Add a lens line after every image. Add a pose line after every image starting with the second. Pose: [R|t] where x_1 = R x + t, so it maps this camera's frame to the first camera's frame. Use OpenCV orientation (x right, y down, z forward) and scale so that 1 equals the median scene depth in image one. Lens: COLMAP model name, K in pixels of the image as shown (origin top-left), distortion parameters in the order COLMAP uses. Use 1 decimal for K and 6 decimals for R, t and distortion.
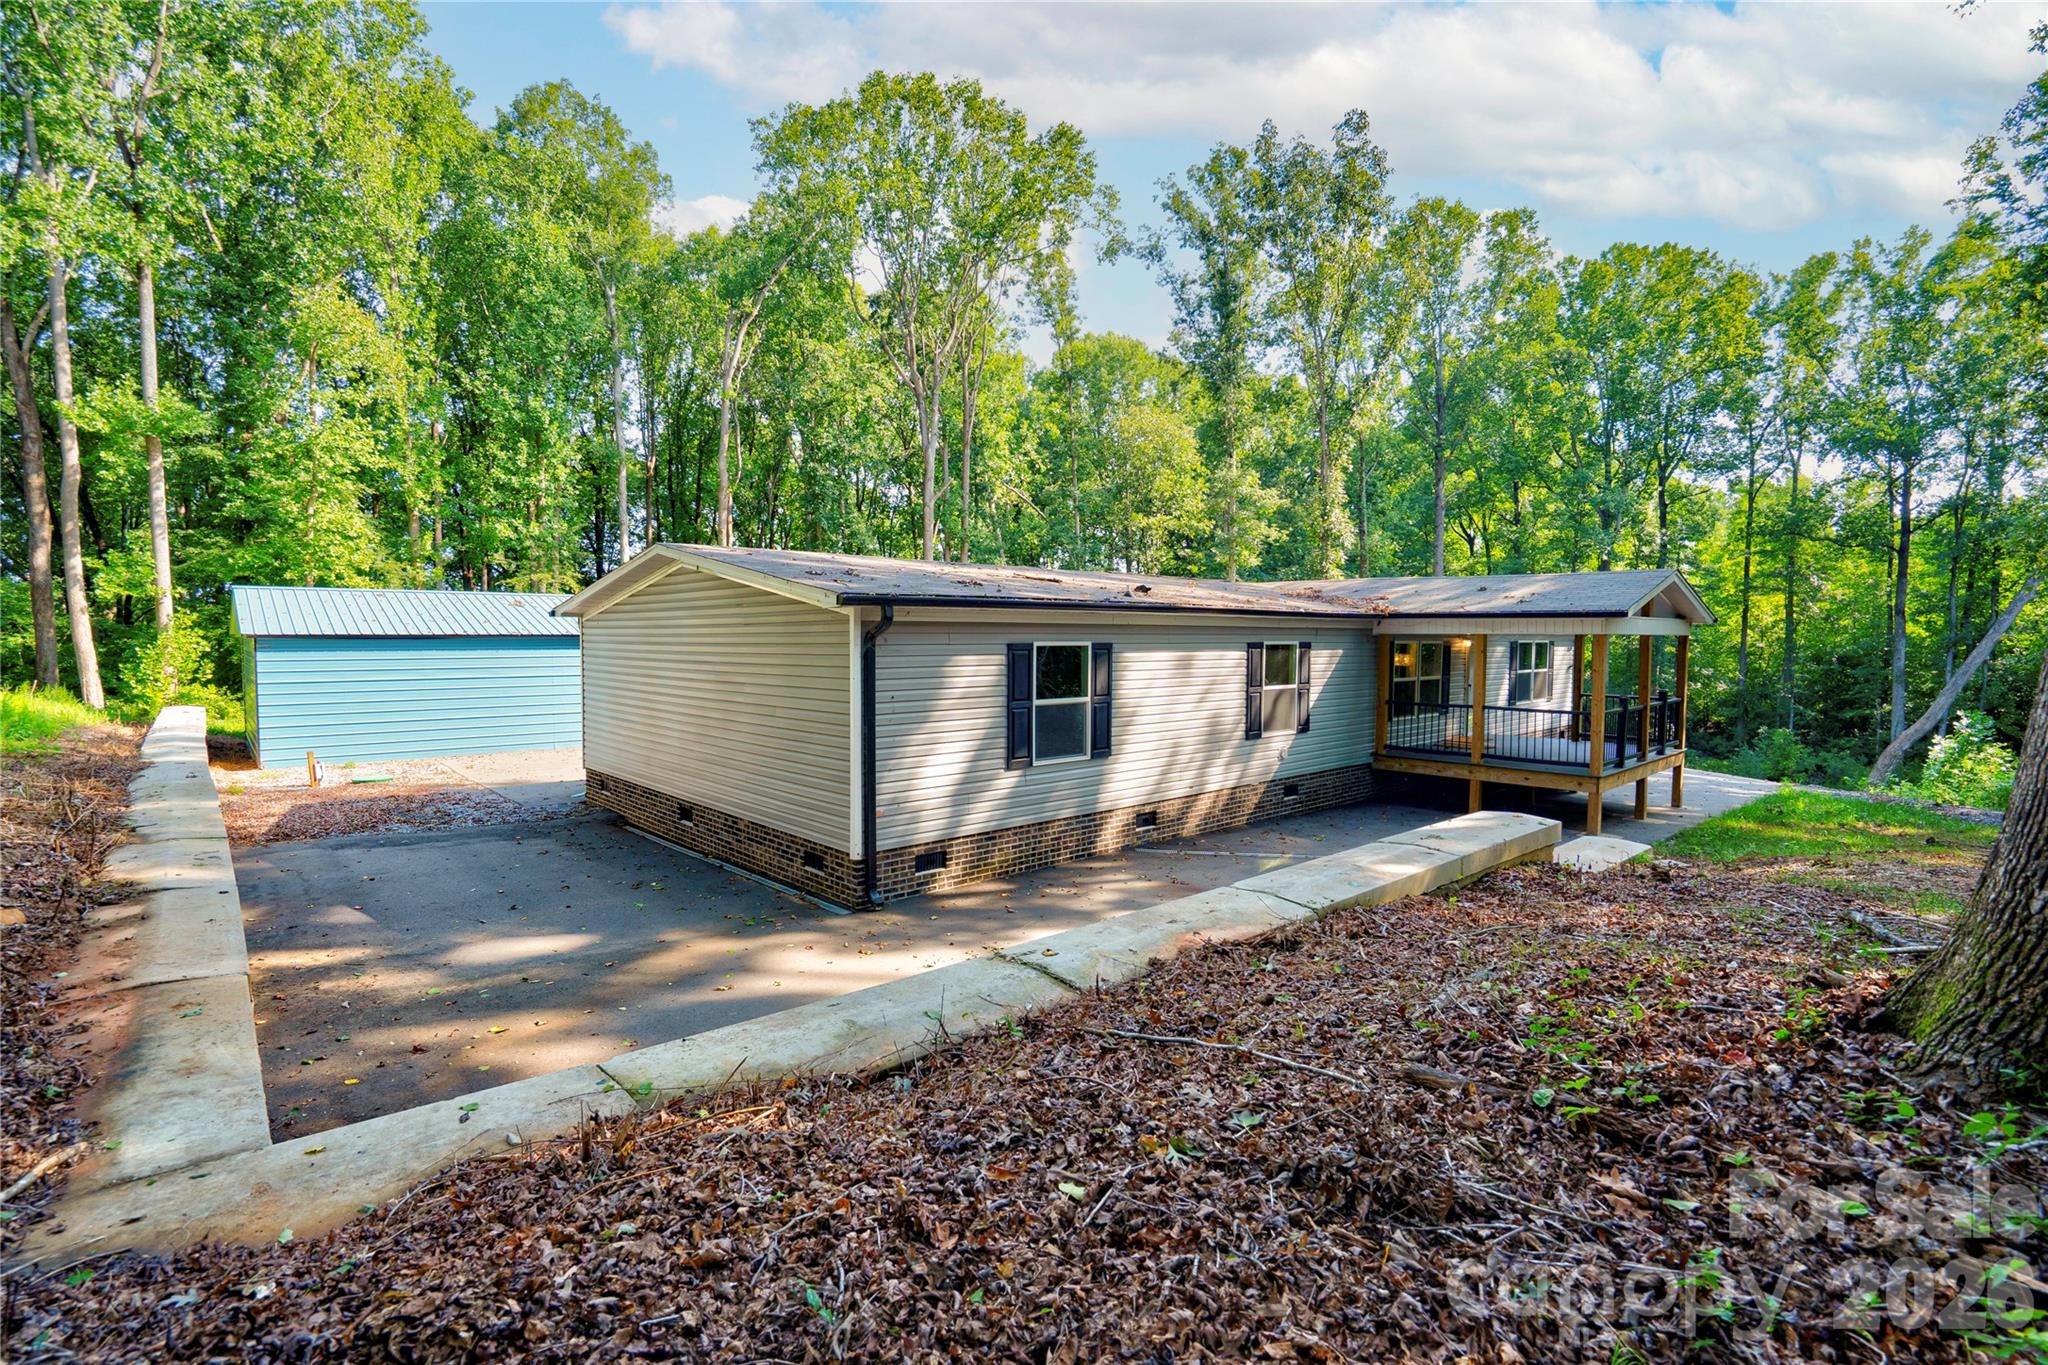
lens RADIAL K [[970.4, 0, 1008.0], [0, 970.4, 686.7], [0, 0, 1]] dist [-0.049008, 0.014980]
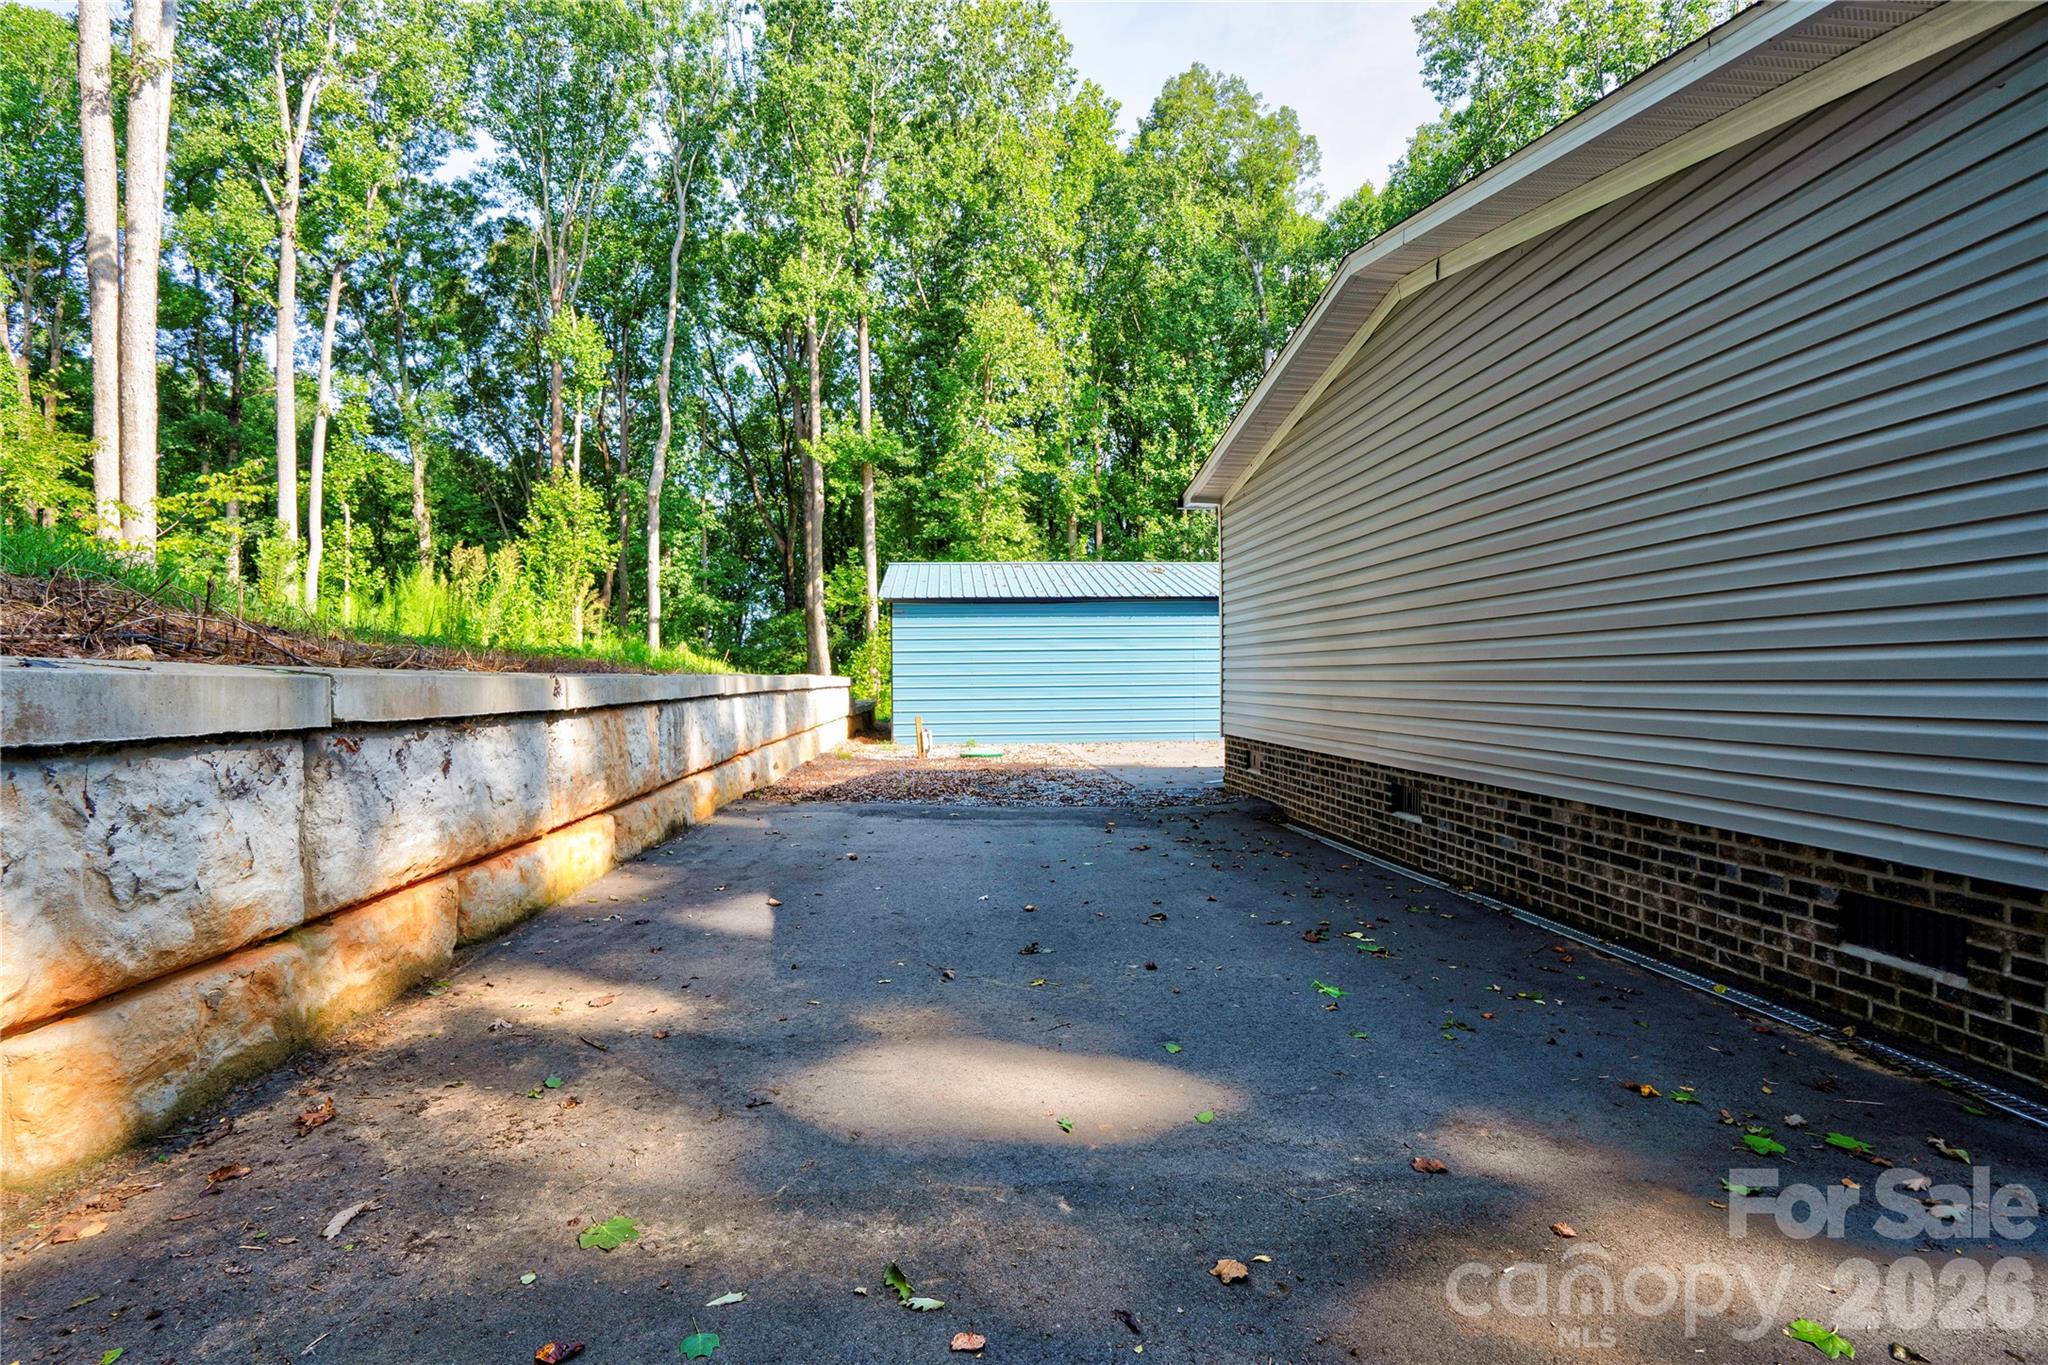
lens RADIAL K [[955.2, 0, 1010.0], [0, 955.2, 682.0], [0, 0, 1]] dist [-0.050680, 0.016168]
pose [[0.795455, -0.013734, -0.605856, -0.093474], [-0.016620, 0.998873, -0.044466, 0.045531], [0.605784, 0.045440, 0.794330, 0.227459]]
